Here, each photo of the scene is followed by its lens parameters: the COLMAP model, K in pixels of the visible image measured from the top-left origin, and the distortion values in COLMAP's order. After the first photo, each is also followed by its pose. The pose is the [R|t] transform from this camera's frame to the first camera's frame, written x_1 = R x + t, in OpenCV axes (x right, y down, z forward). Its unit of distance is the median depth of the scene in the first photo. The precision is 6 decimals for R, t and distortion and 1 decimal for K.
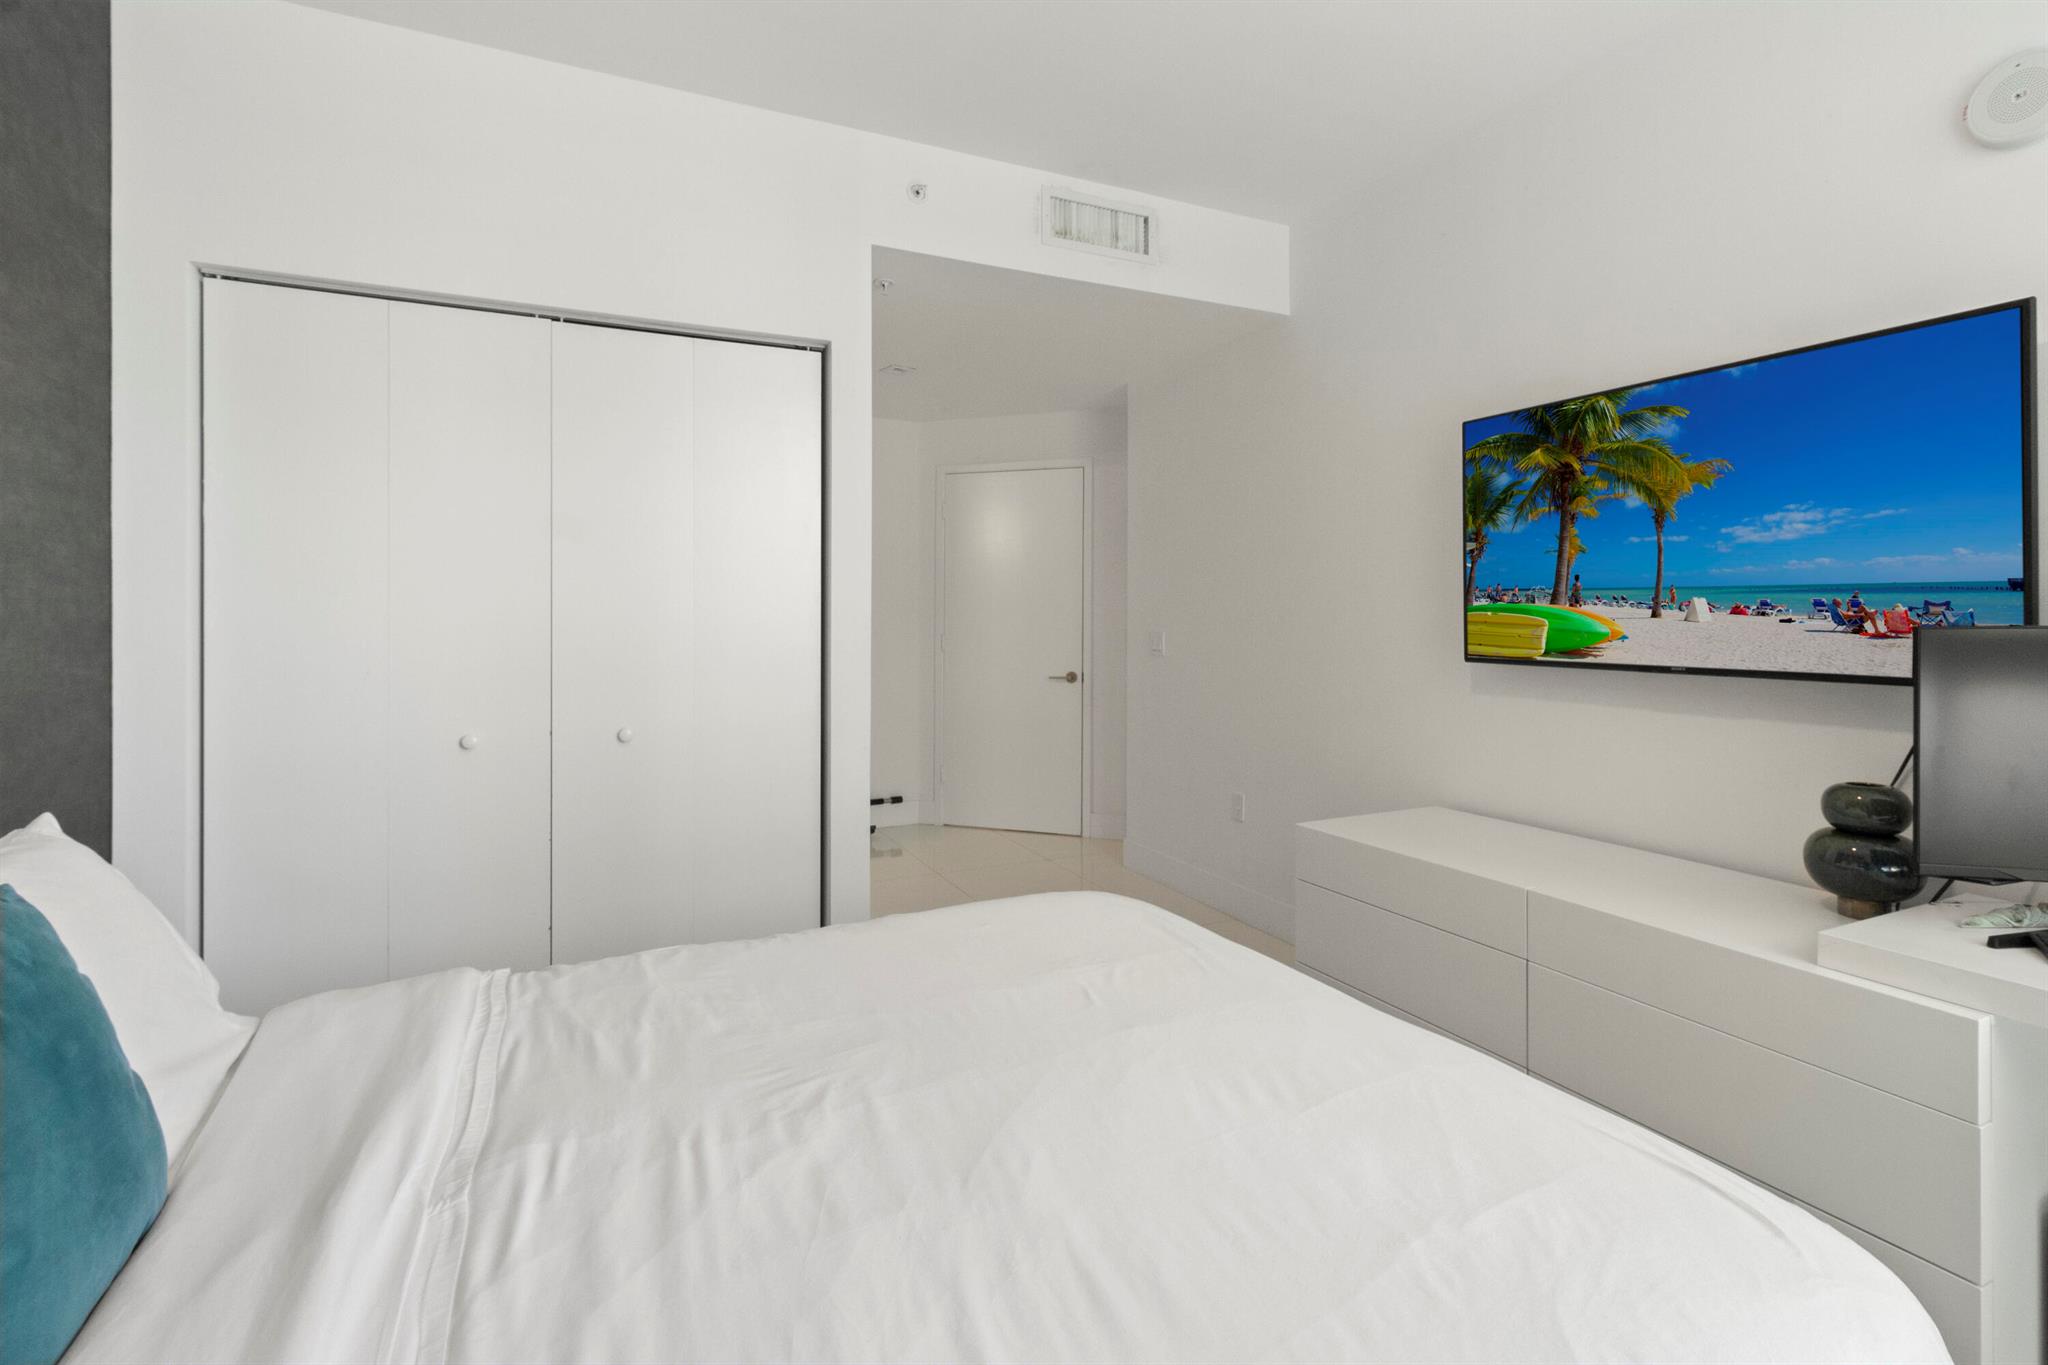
lens RADIAL K [[956.5, 0, 1056.5], [0, 956.5, 607.1], [0, 0, 1]] dist [0.008246, -0.000208]
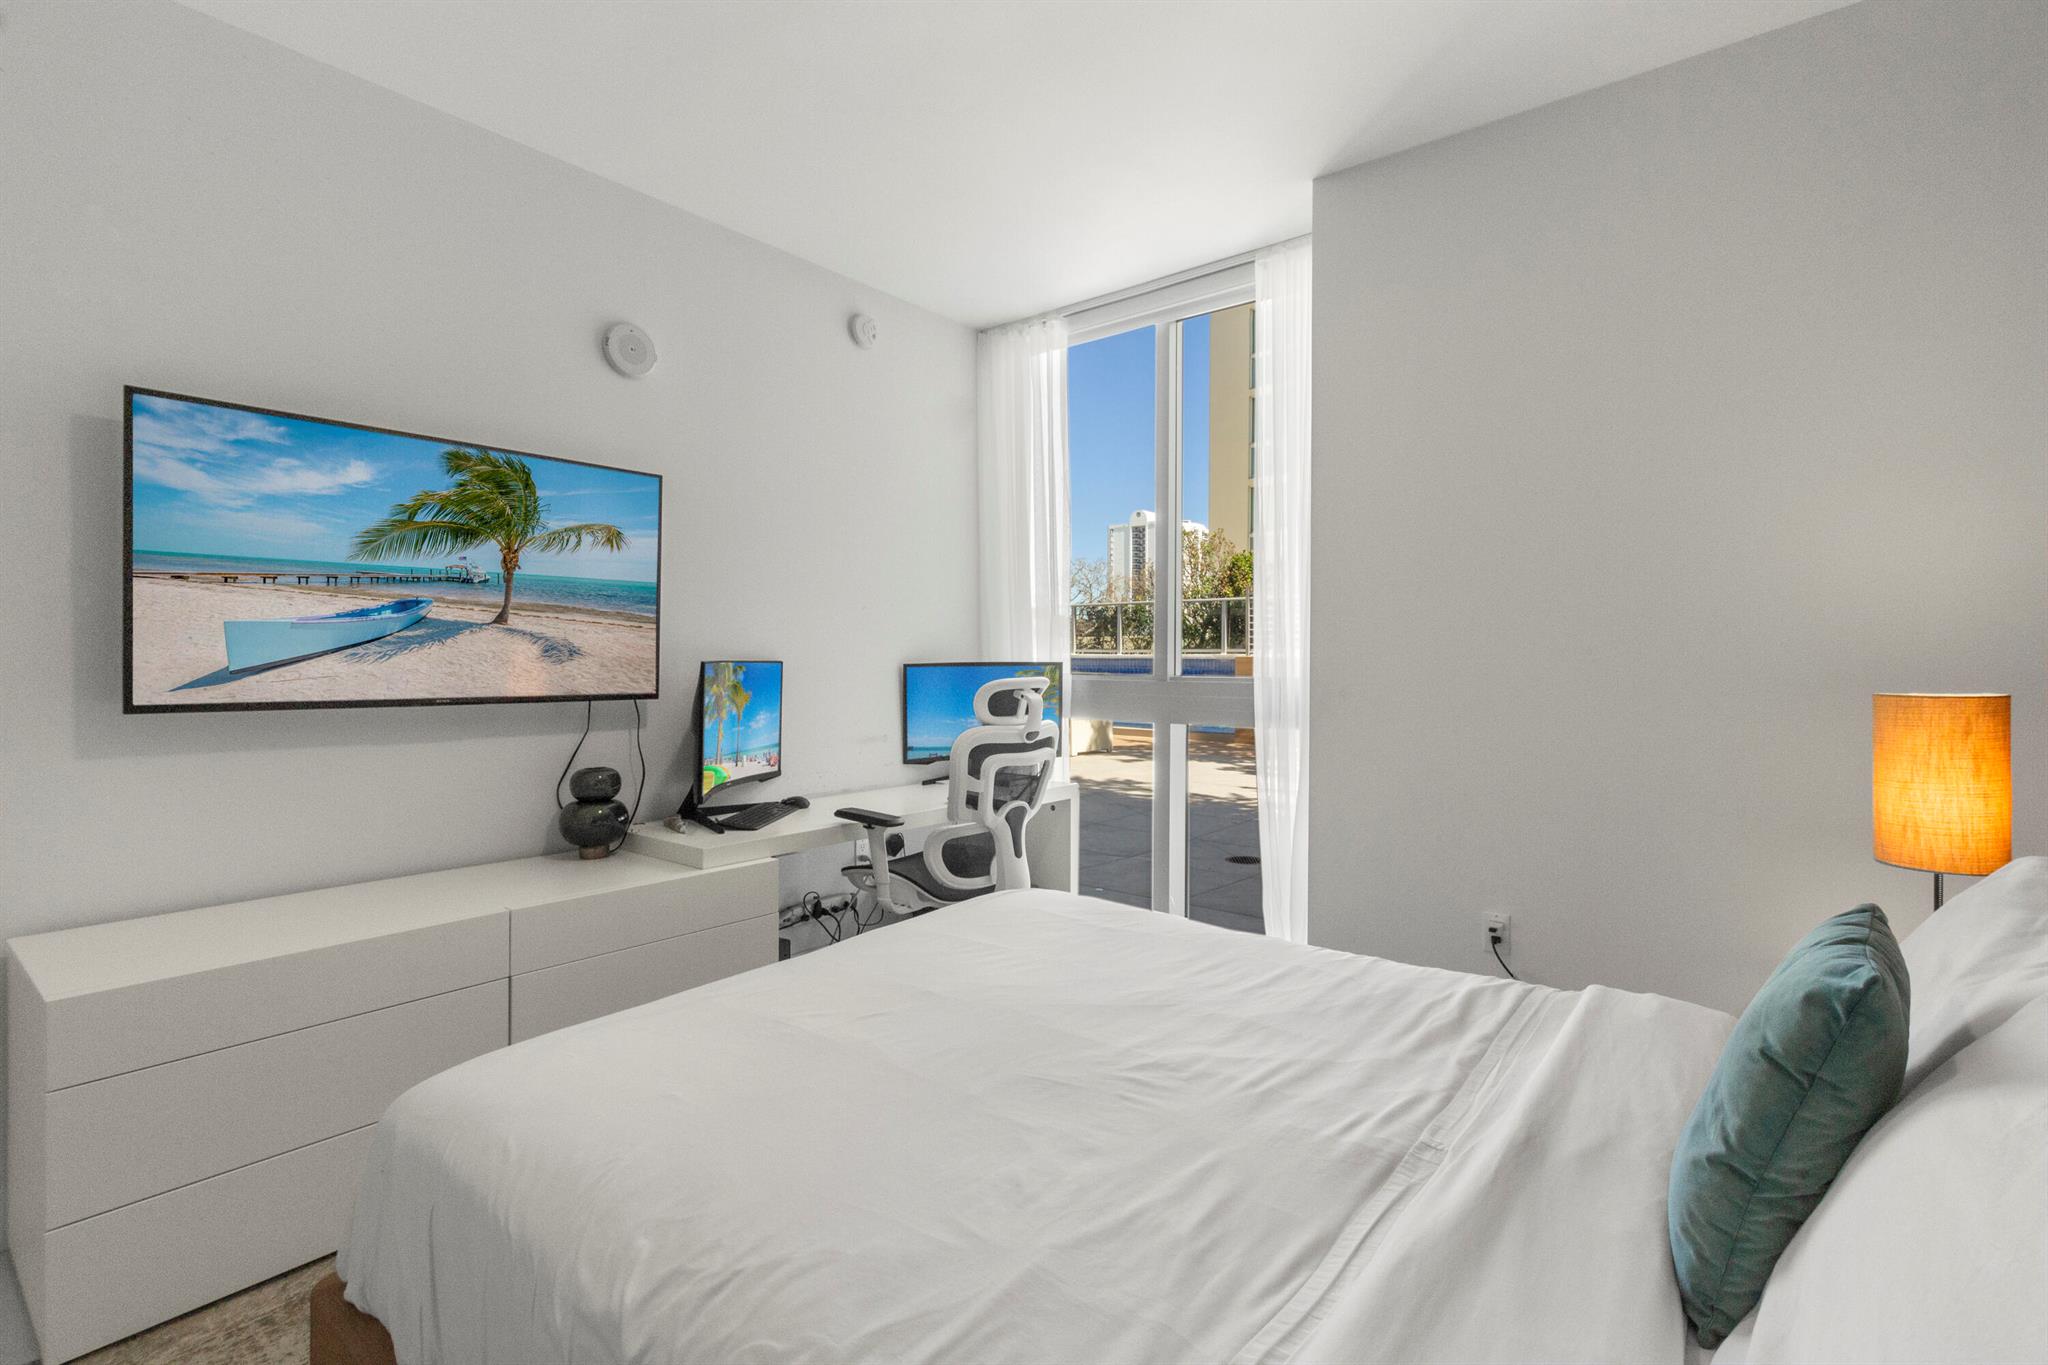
lens RADIAL K [[956.5, 0, 1024.8], [0, 956.5, 673.2], [0, 0, 1]] dist [0.008246, -0.000208]
pose [[-0.415458, -0.015595, 0.909479, -1.351502], [-0.014661, 0.999838, 0.010447, 0.028024], [-0.909494, -0.008994, -0.415619, 1.773882]]
